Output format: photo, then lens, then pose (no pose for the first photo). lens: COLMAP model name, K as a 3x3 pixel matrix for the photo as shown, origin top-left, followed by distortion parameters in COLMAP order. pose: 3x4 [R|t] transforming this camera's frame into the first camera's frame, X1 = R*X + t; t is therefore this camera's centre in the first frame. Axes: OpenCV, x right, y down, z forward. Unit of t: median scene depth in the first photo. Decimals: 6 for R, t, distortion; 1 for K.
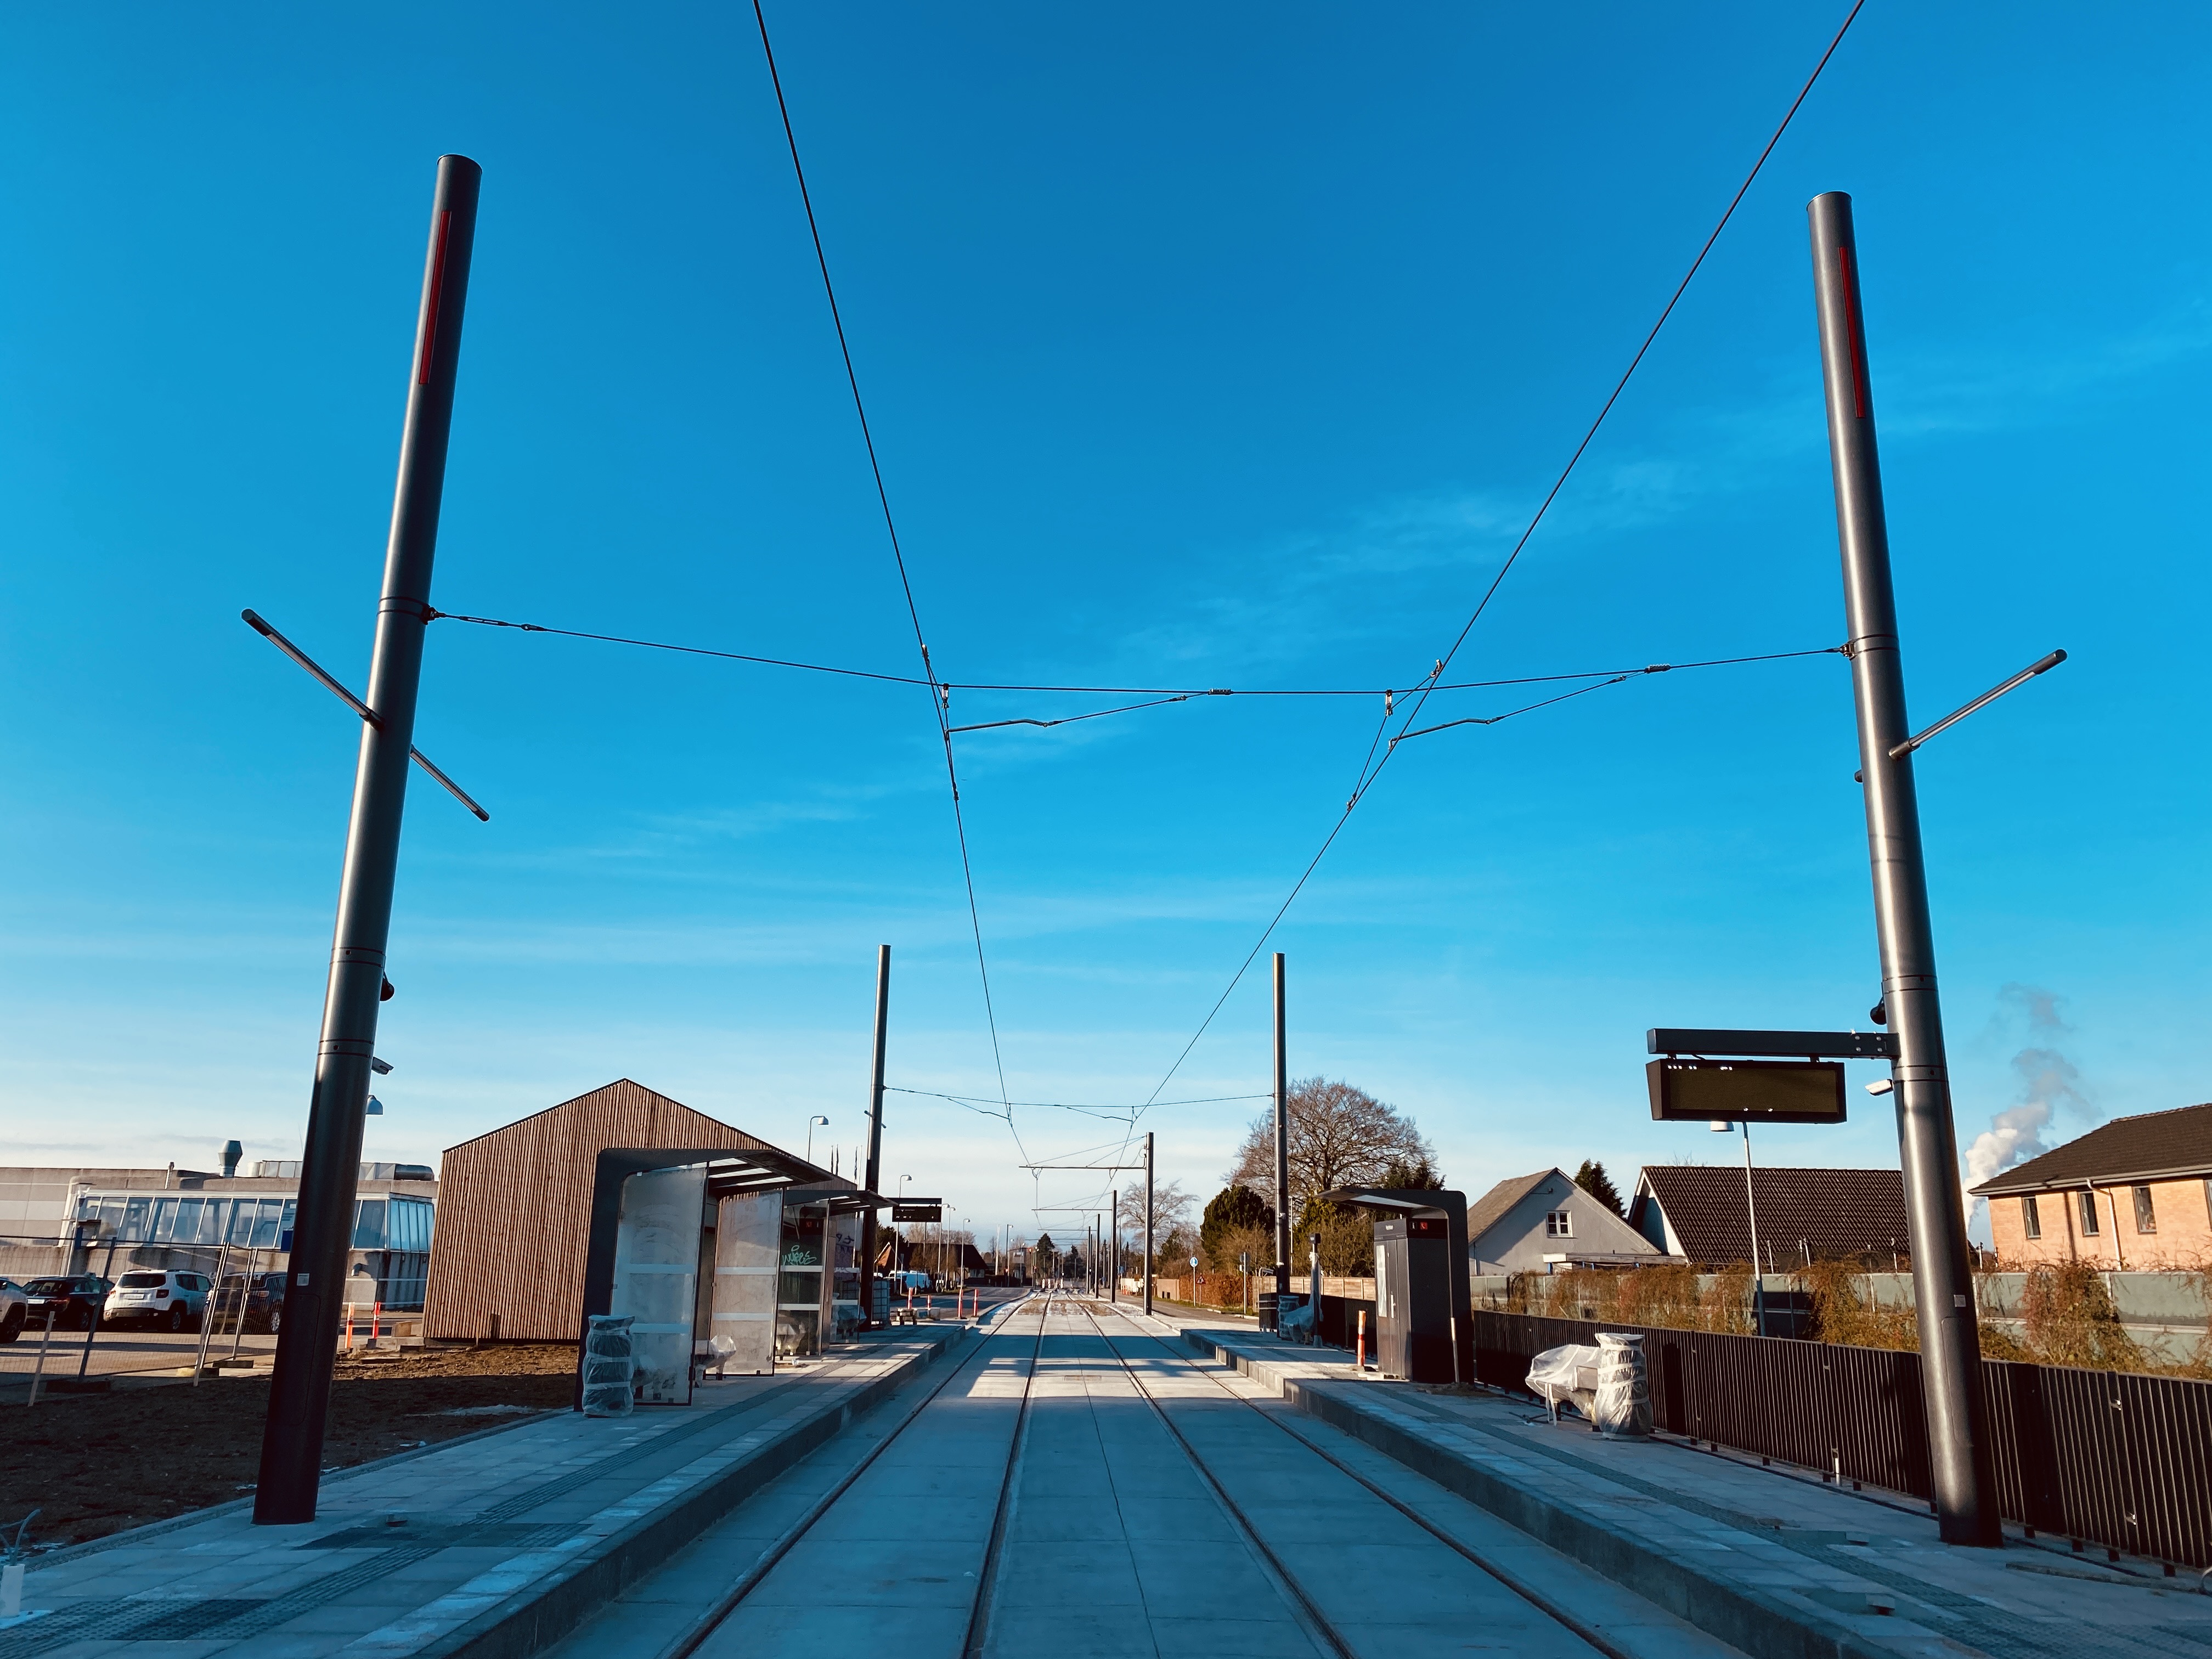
lens RADIAL K [[1697.9, 0, 1093.9], [0, 1697.9, 797.5], [0, 0, 1]] dist [0.028138, -0.031524]
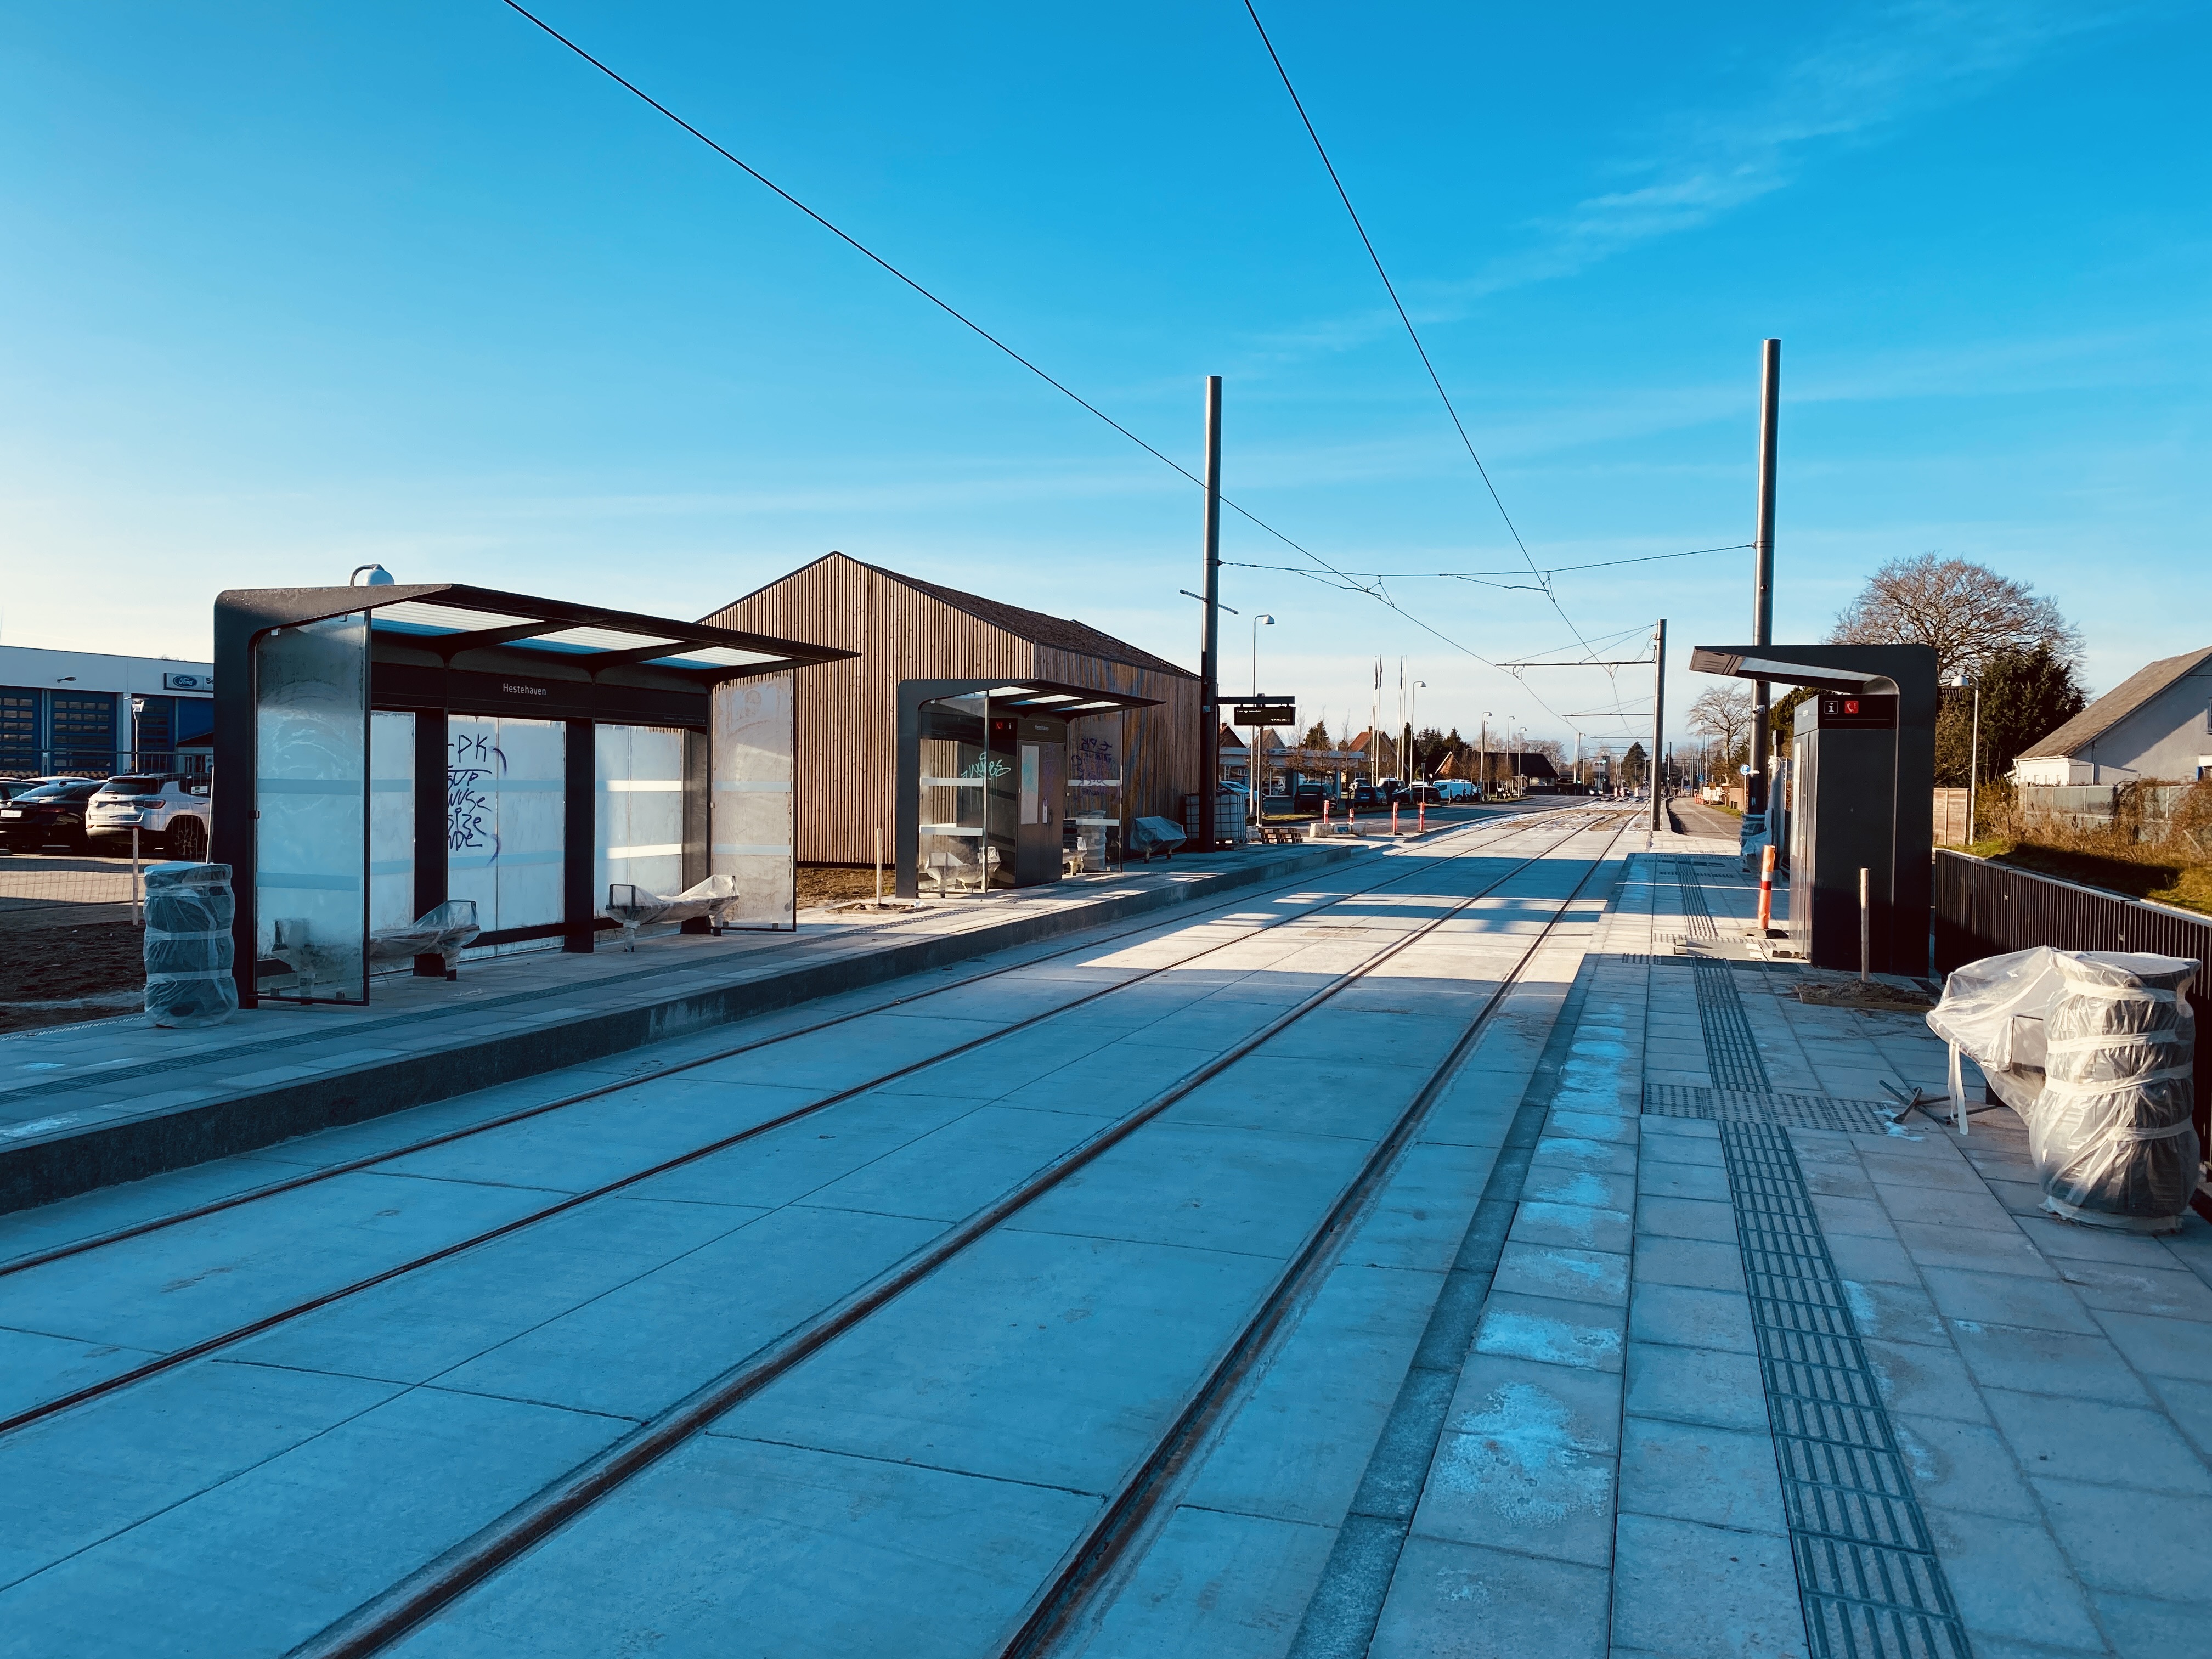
lens RADIAL K [[1697.9, 0, 1098.3], [0, 1697.9, 821.6], [0, 0, 1]] dist [0.028138, -0.031524]
pose [[0.941670, 0.005101, -0.336498, 0.195333], [0.093252, 0.956777, 0.275466, 0.143718], [0.323359, -0.290777, 0.900493, 0.526725]]
